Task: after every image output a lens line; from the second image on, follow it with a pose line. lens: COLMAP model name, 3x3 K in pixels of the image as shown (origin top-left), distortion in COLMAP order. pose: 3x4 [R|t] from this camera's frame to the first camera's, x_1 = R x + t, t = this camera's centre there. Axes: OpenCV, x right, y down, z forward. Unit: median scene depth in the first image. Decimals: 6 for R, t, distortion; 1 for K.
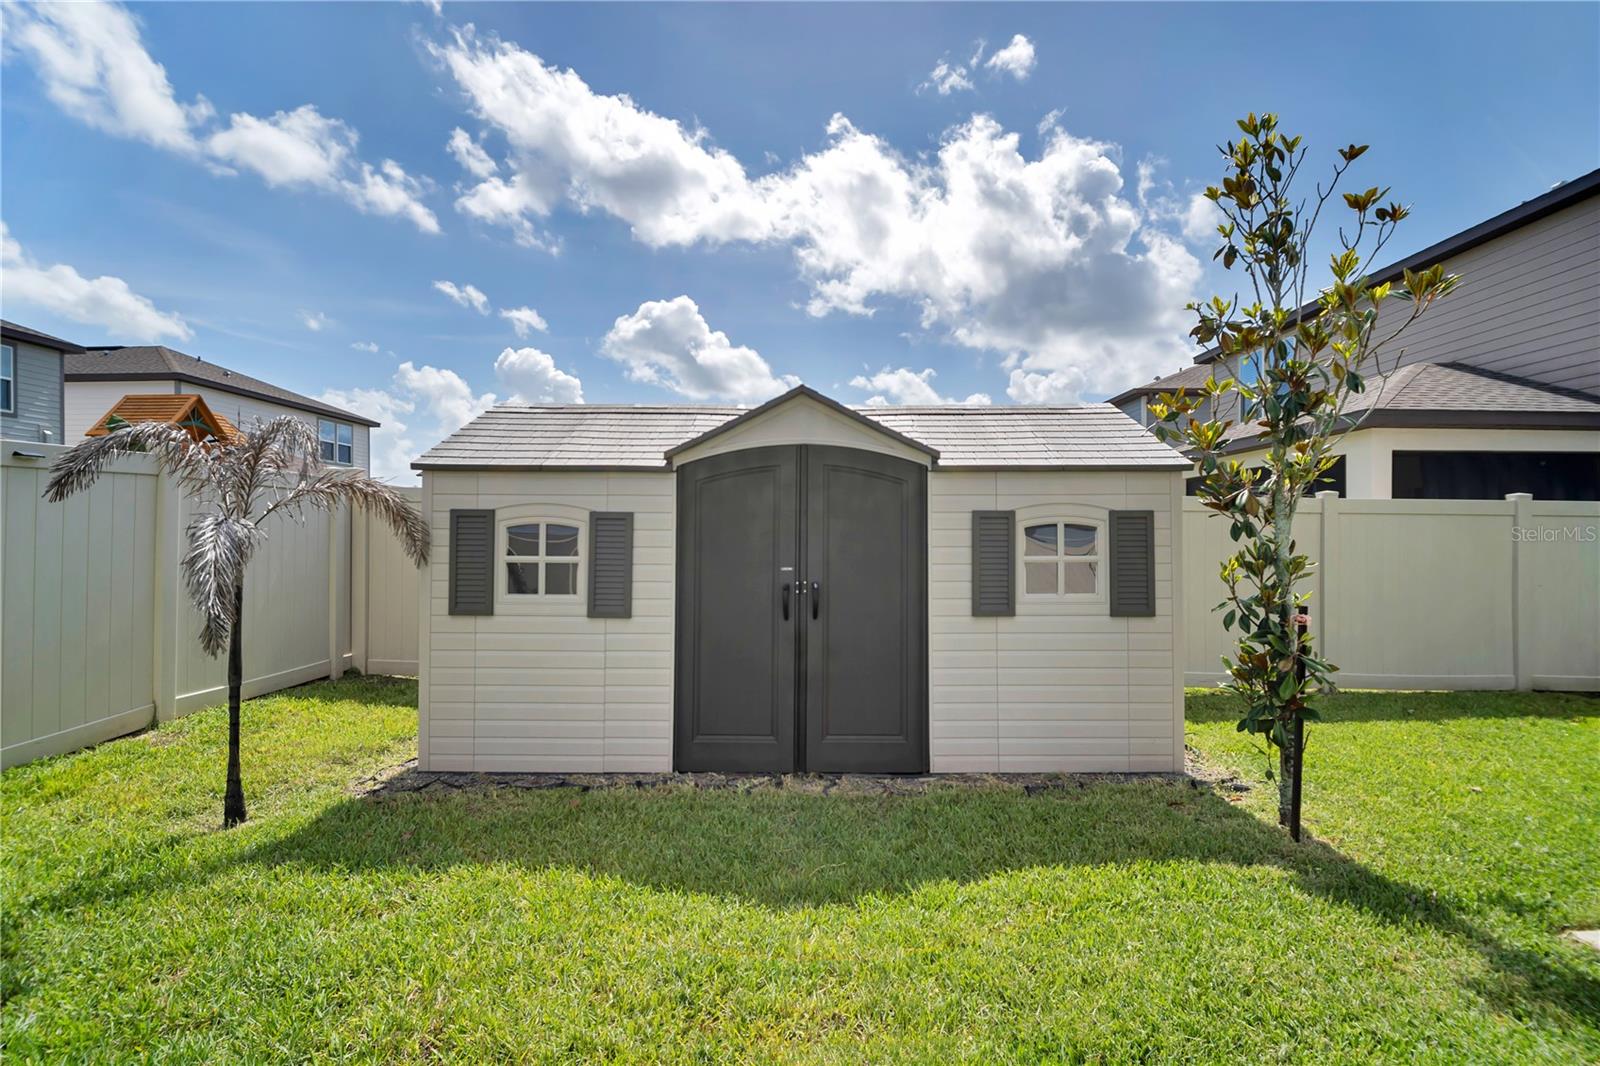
lens RADIAL K [[748.4, 0, 803.3], [0, 748.4, 545.8], [0, 0, 1]] dist [-0.000070, -0.005254]
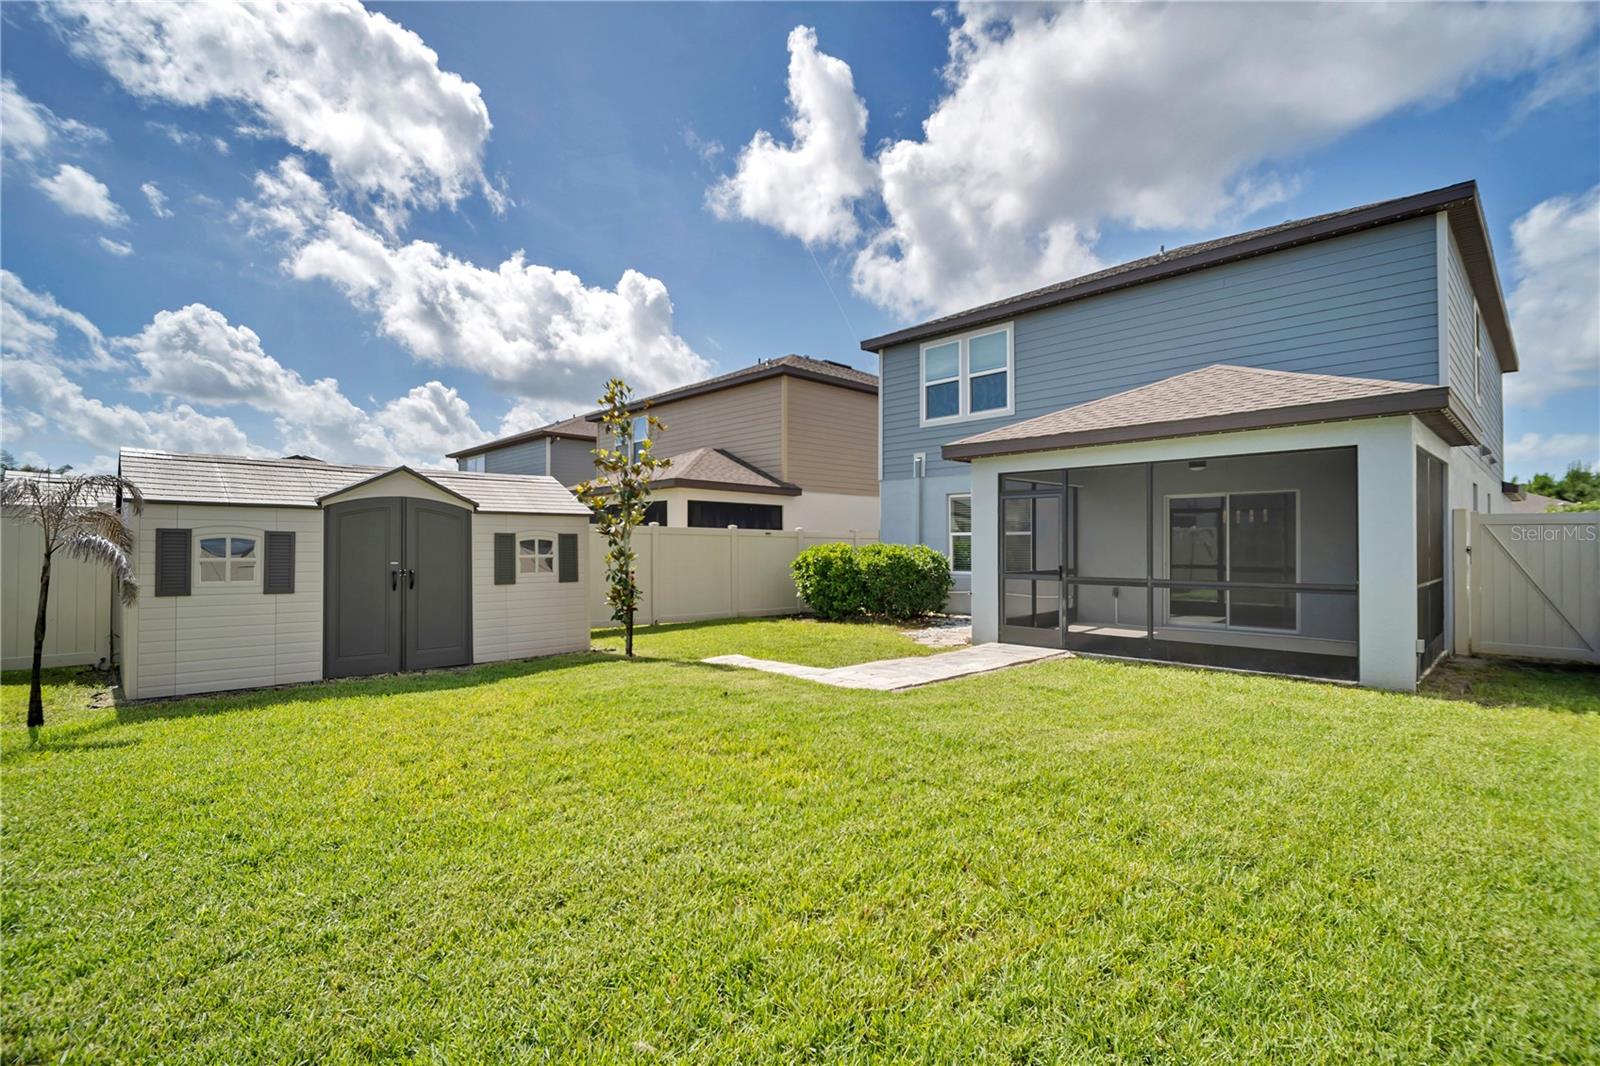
lens RADIAL K [[748.4, 0, 820.6], [0, 748.4, 533.0], [0, 0, 1]] dist [-0.000070, -0.005254]
pose [[0.702641, 0.010948, 0.711460, -0.605563], [0.012663, 0.999531, -0.027887, 0.021345], [-0.711431, 0.028604, 0.702173, -1.075217]]
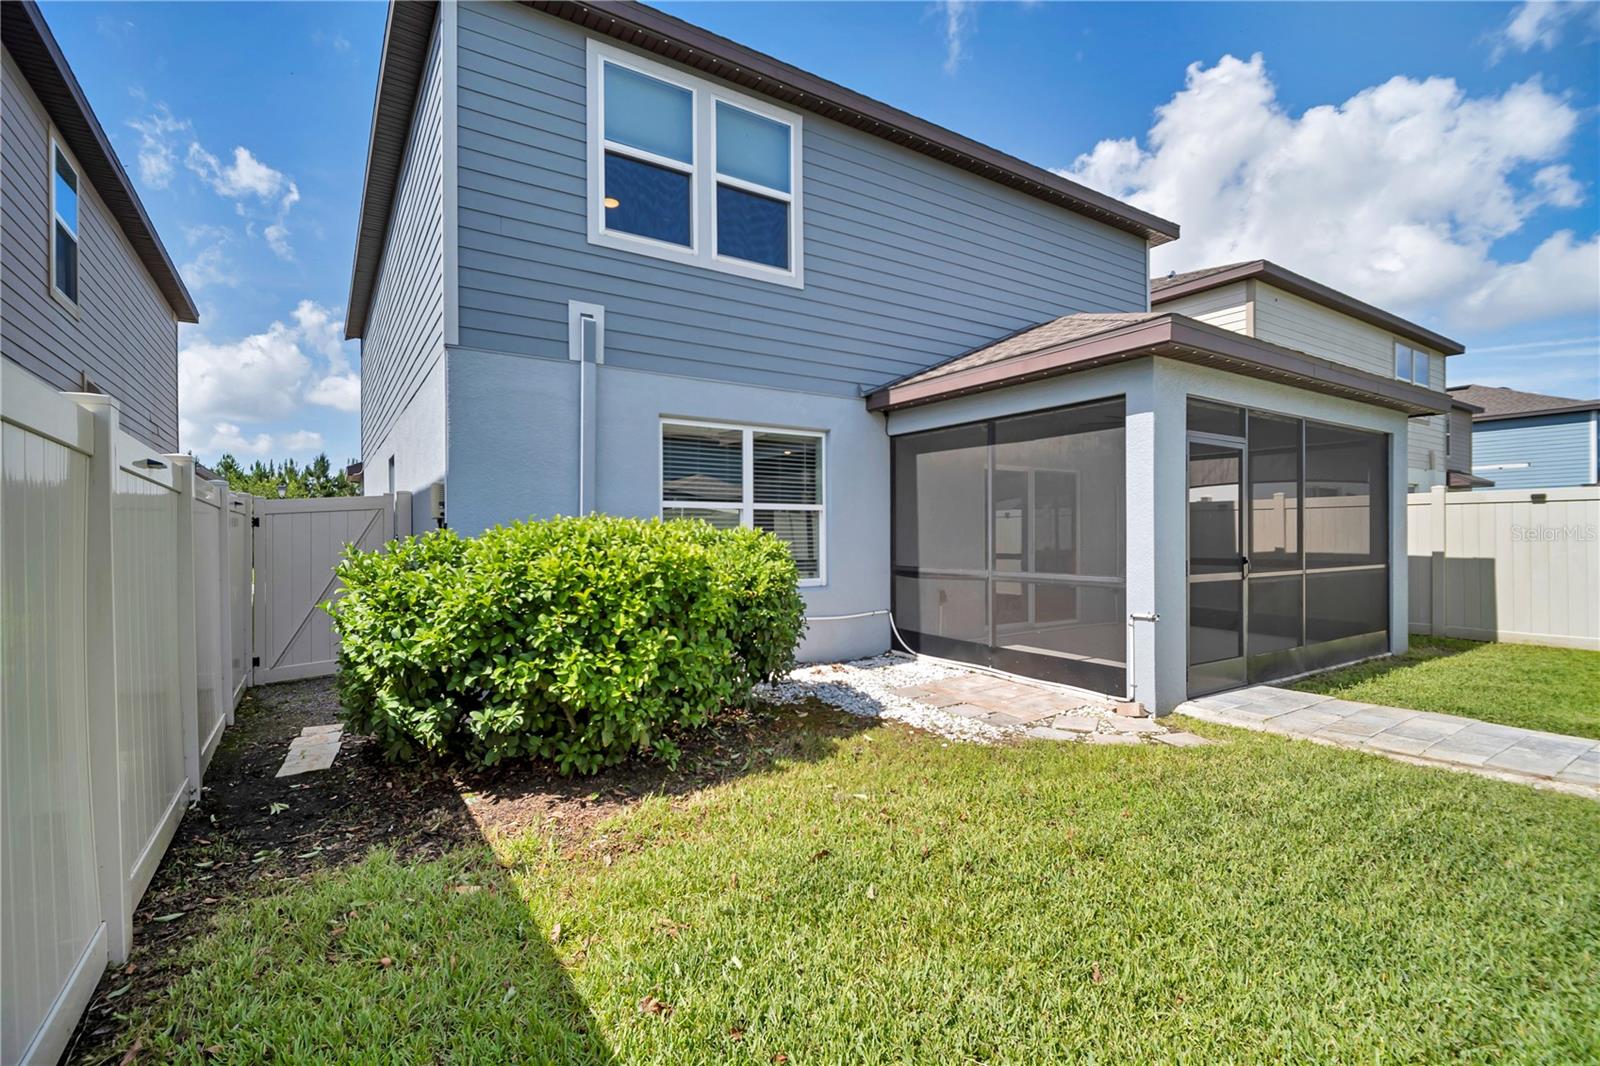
lens RADIAL K [[748.4, 0, 802.2], [0, 748.4, 531.1], [0, 0, 1]] dist [-0.000070, -0.005254]
pose [[-0.564019, -0.001002, 0.825761, 0.779987], [0.014665, 0.999829, 0.011230, -0.018837], [-0.825632, 0.018444, -0.563908, 1.501467]]
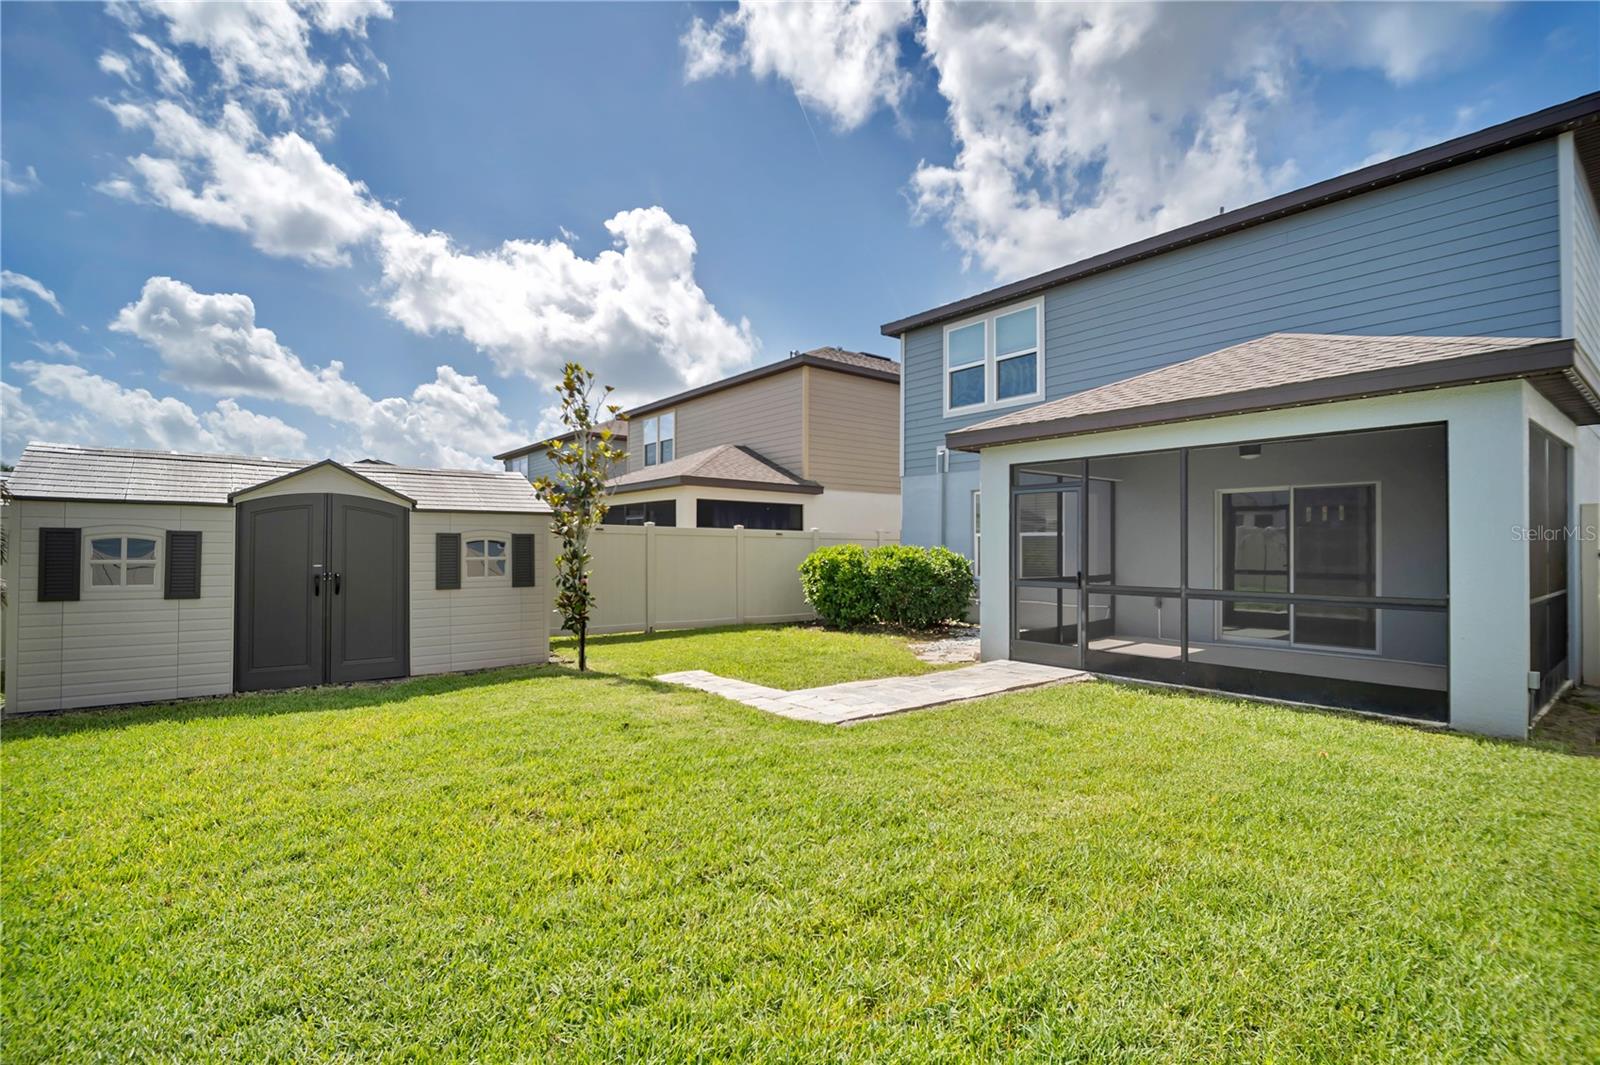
lens RADIAL K [[748.4, 0, 818.7], [0, 748.4, 536.0], [0, 0, 1]] dist [-0.000070, -0.005254]
pose [[0.766637, 0.009944, 0.642004, -0.242375], [0.009436, 0.999598, -0.026751, 0.019740], [-0.642012, 0.026566, 0.766234, -1.048054]]
